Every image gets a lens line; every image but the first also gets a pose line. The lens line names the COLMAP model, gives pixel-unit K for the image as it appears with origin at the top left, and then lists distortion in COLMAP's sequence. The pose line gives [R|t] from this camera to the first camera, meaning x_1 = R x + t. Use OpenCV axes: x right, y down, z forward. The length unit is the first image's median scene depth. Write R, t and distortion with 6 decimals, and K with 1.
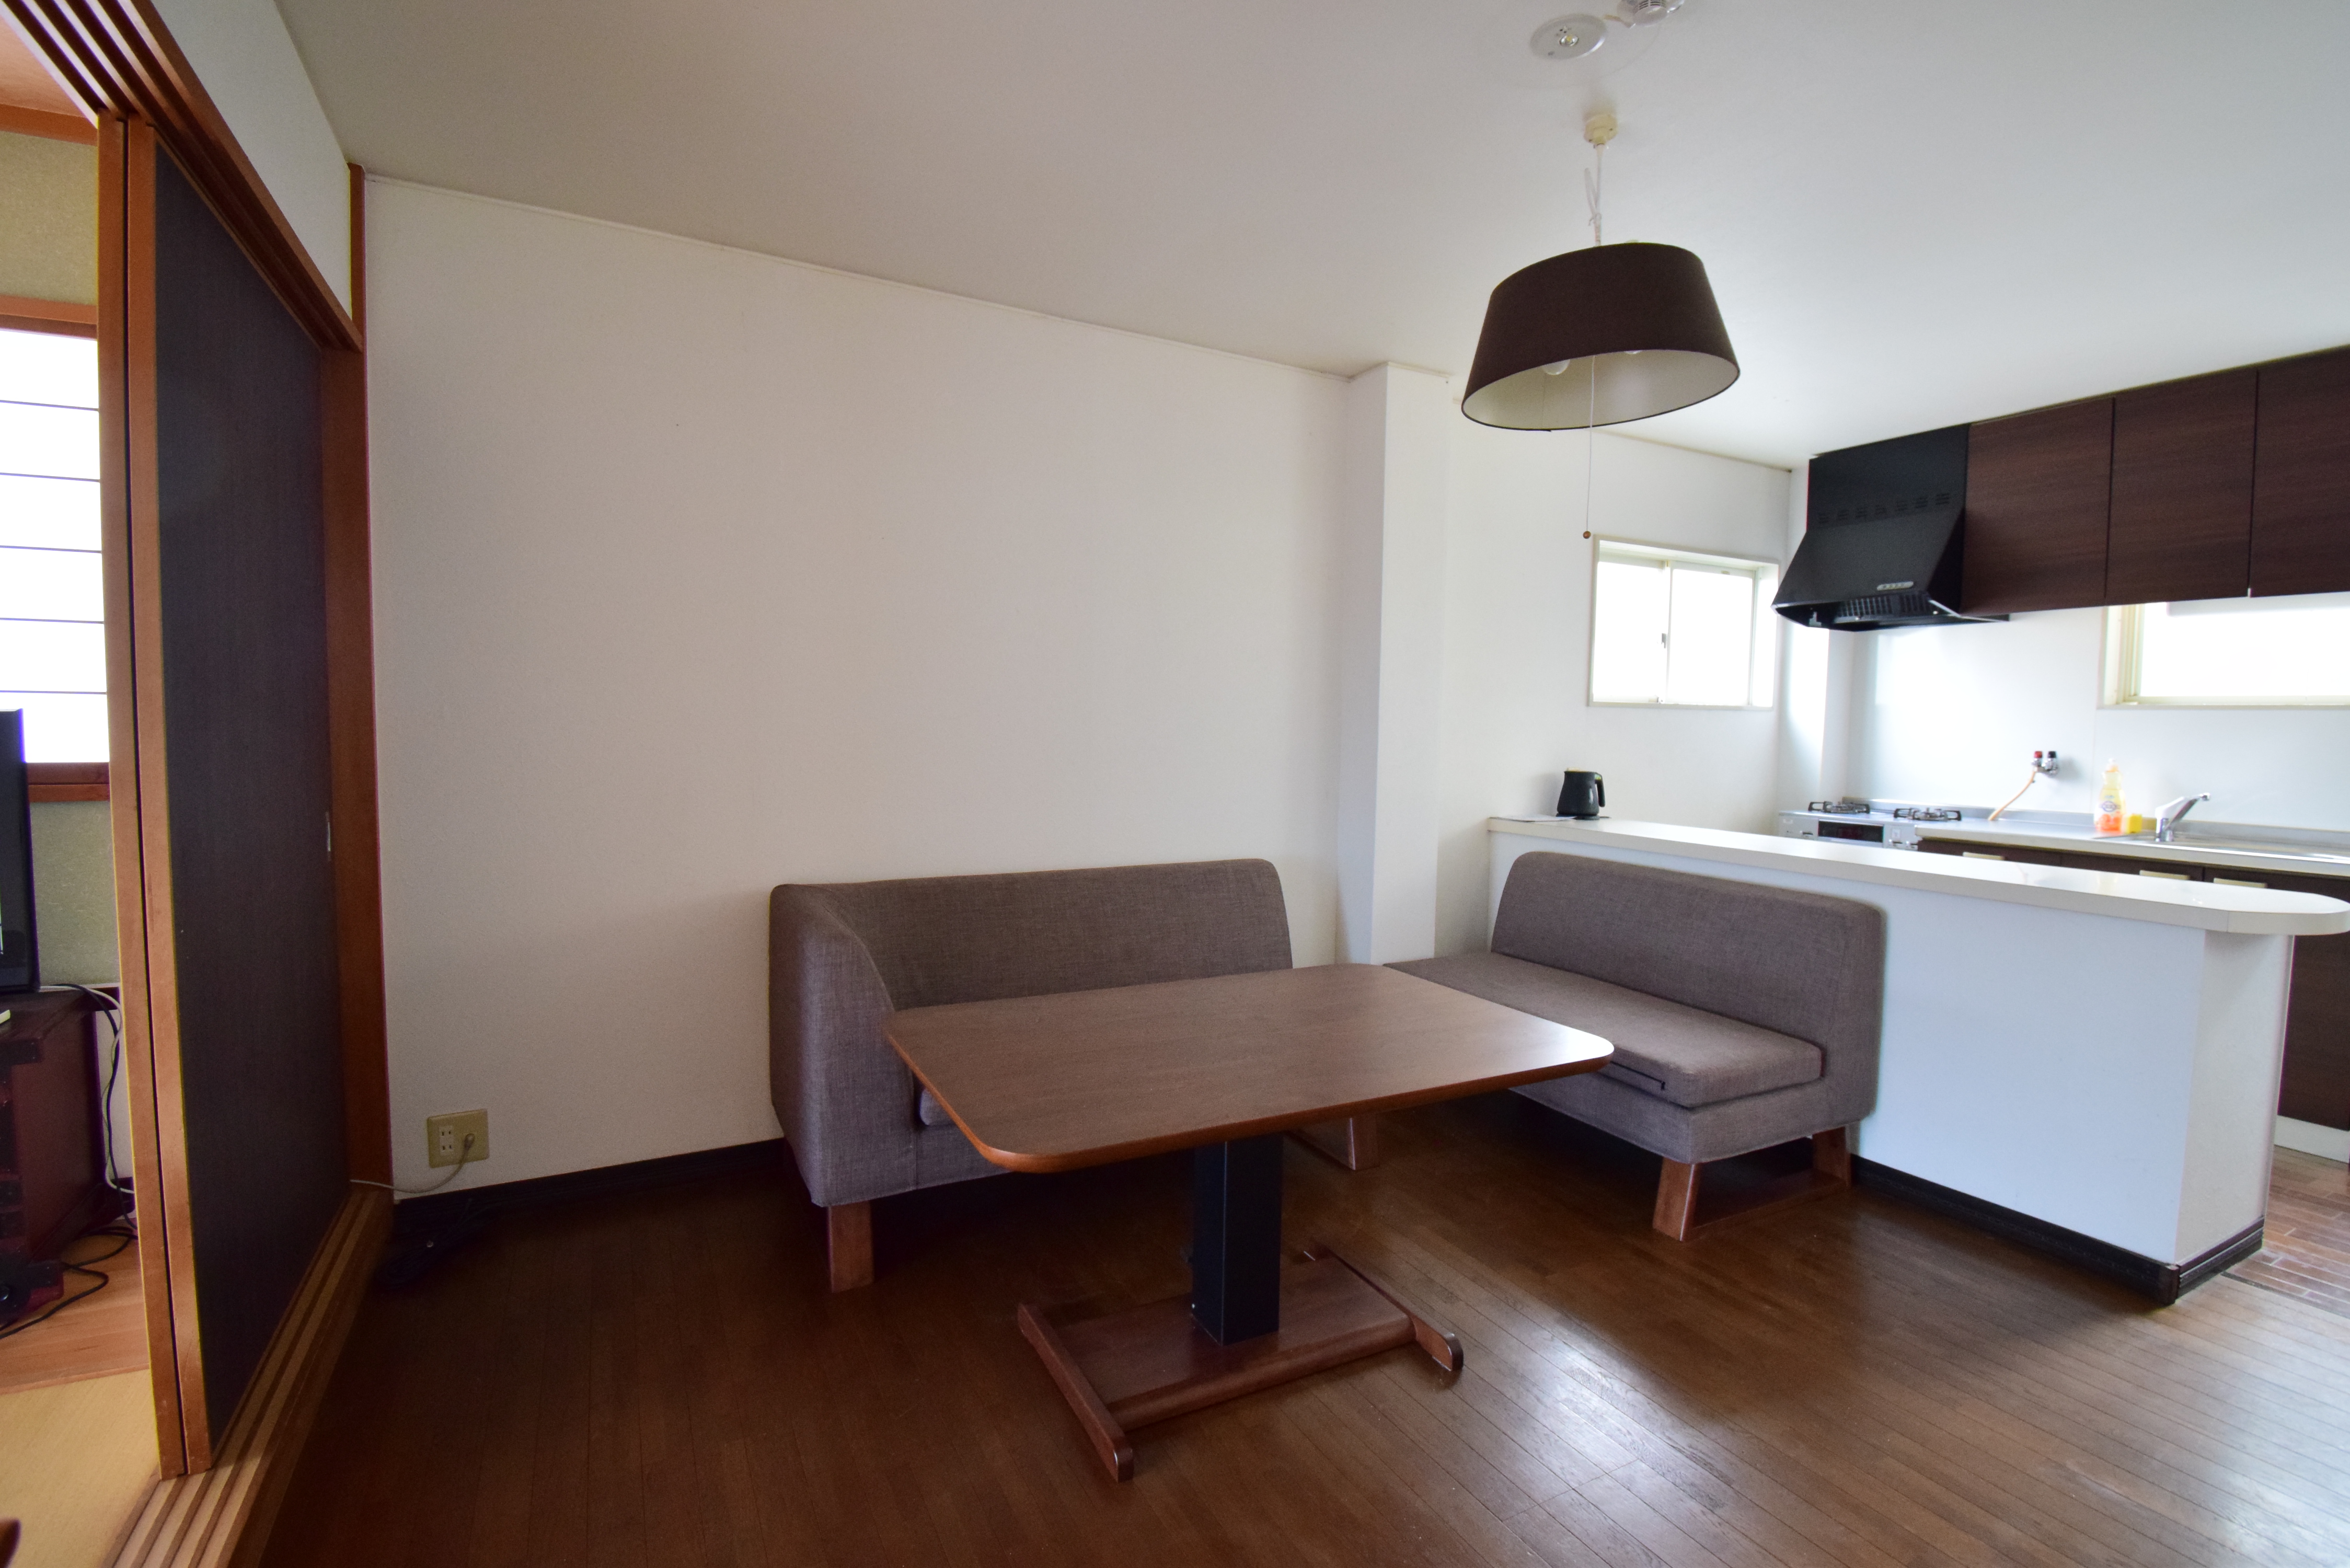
lens RADIAL K [[1045.6, 0, 1189.4], [0, 1045.6, 778.7], [0, 0, 1]] dist [0.014939, -0.021880]
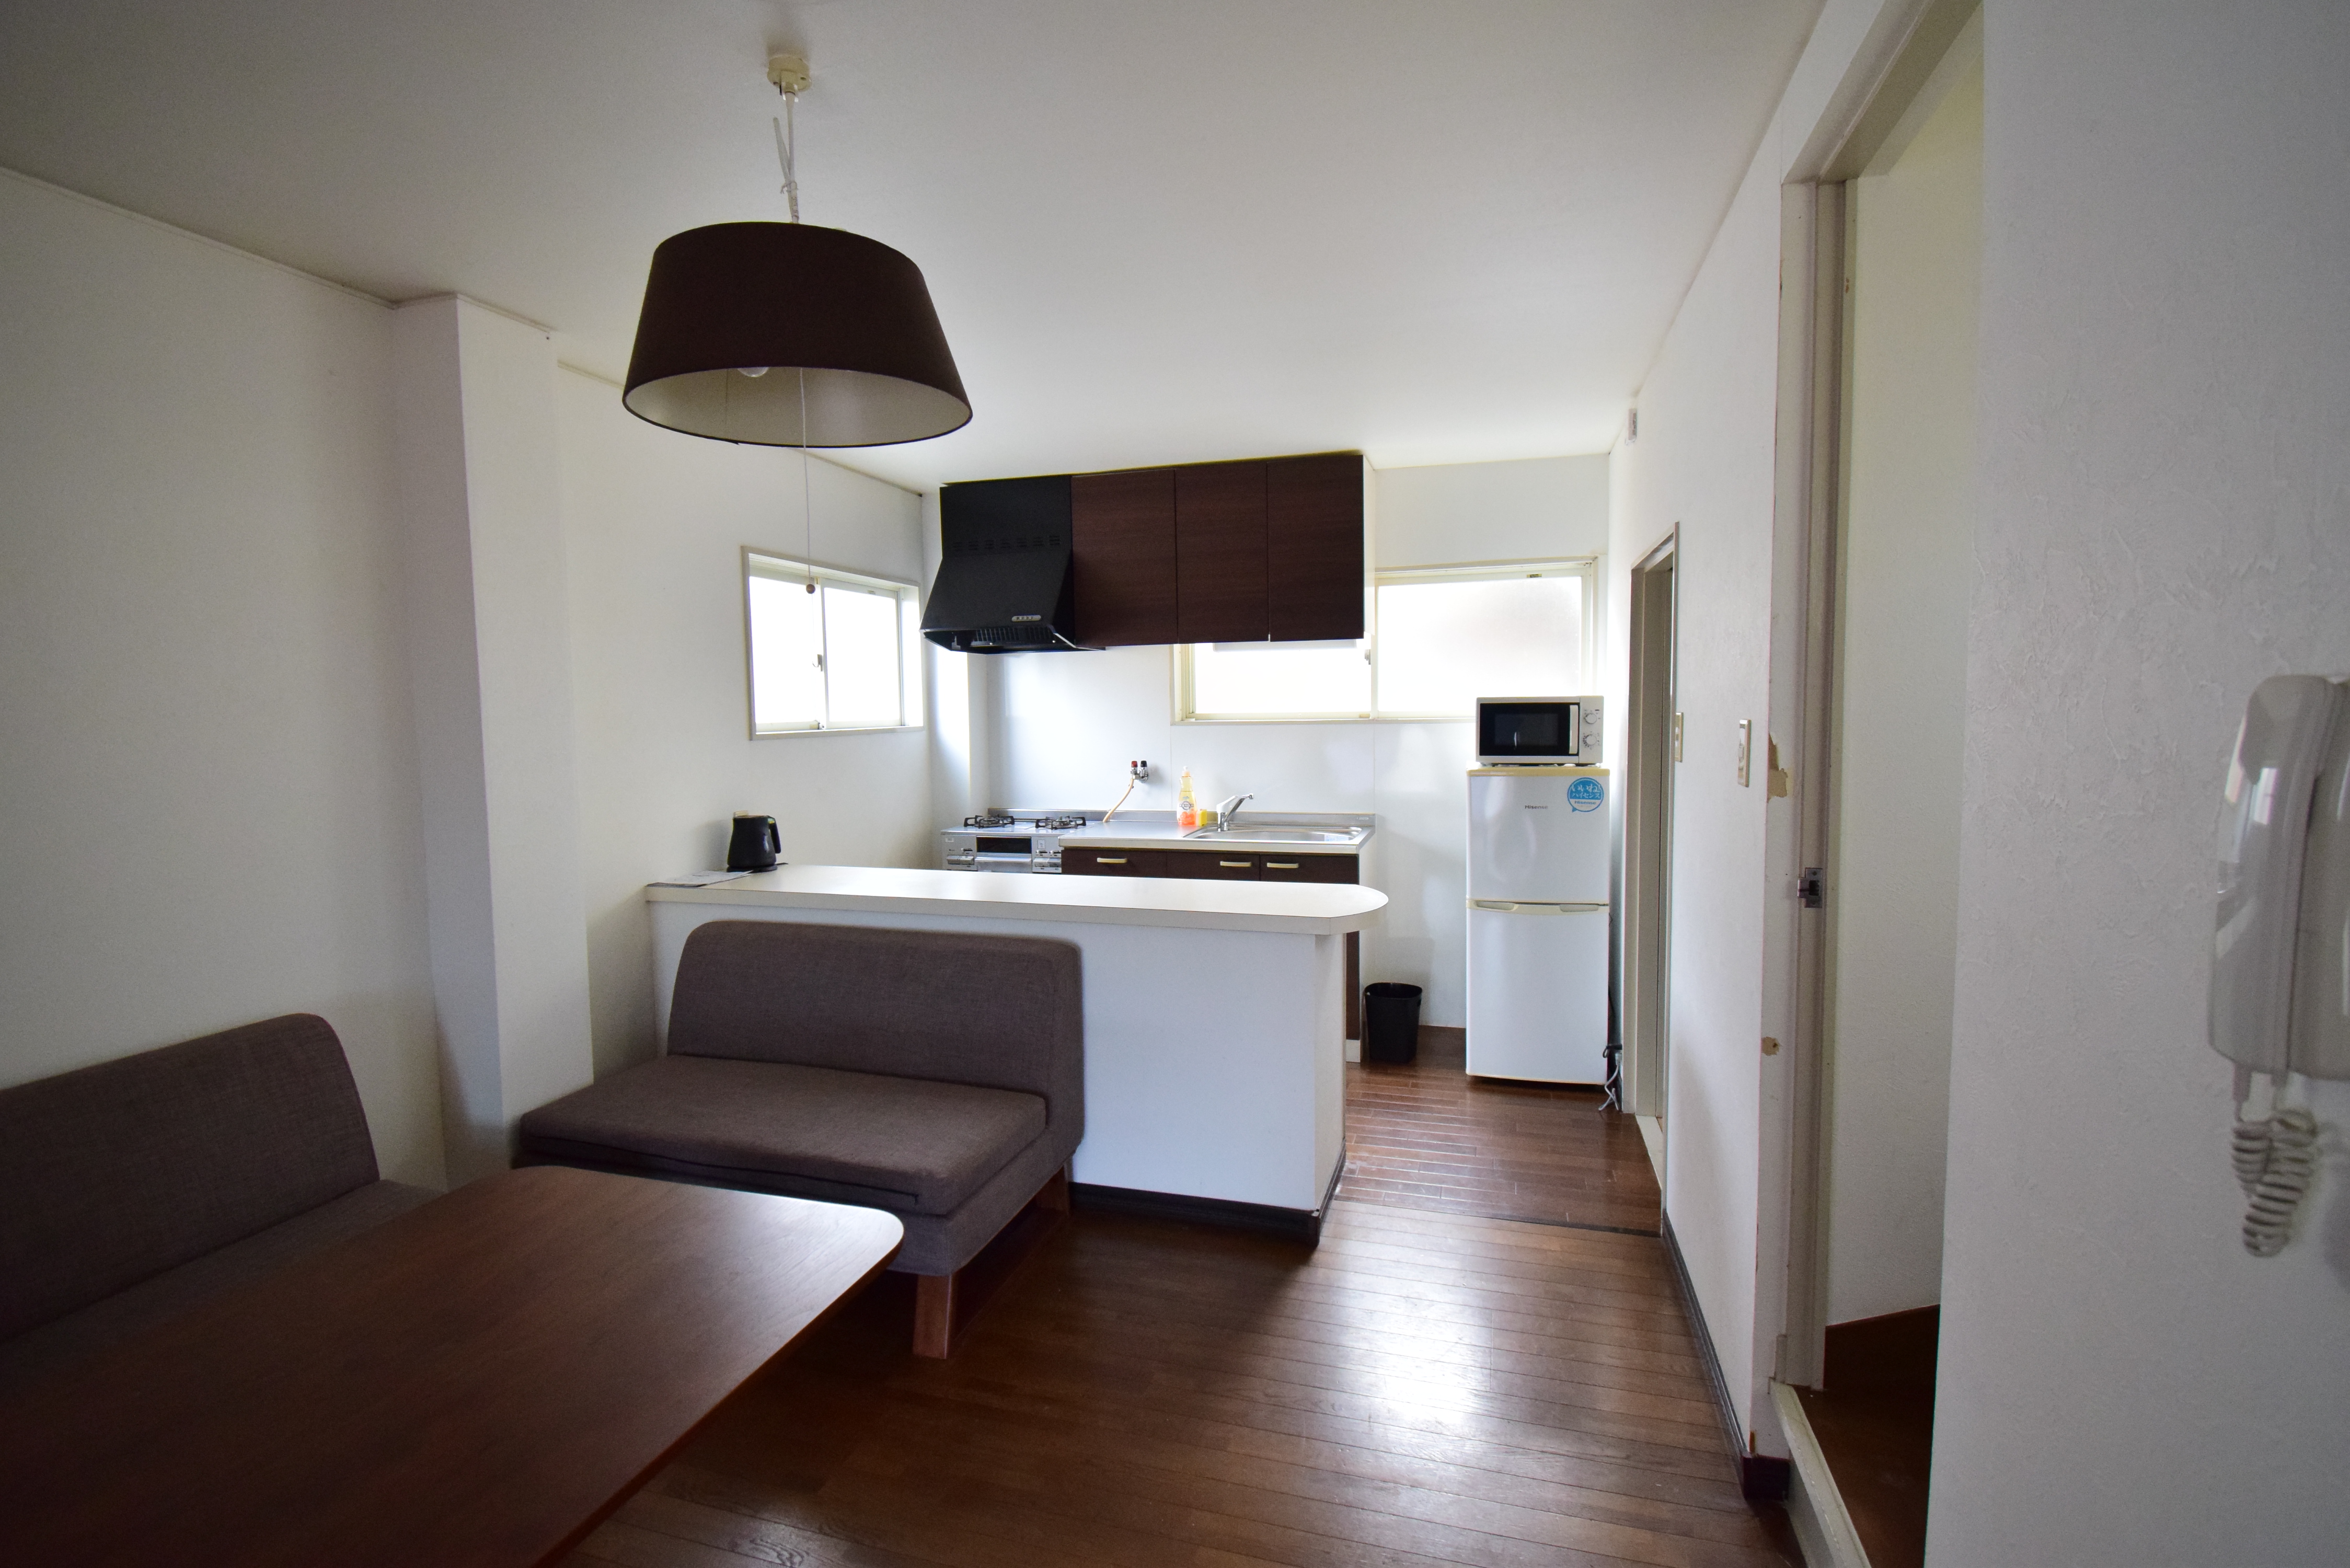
lens RADIAL K [[1060.6, 0, 1176.0], [0, 1060.6, 773.8], [0, 0, 1]] dist [0.016282, -0.021942]
pose [[0.704301, -0.072718, 0.706167, -0.003082], [0.068365, 0.997064, 0.034489, -0.053761], [-0.706602, 0.023986, 0.707204, 0.127018]]
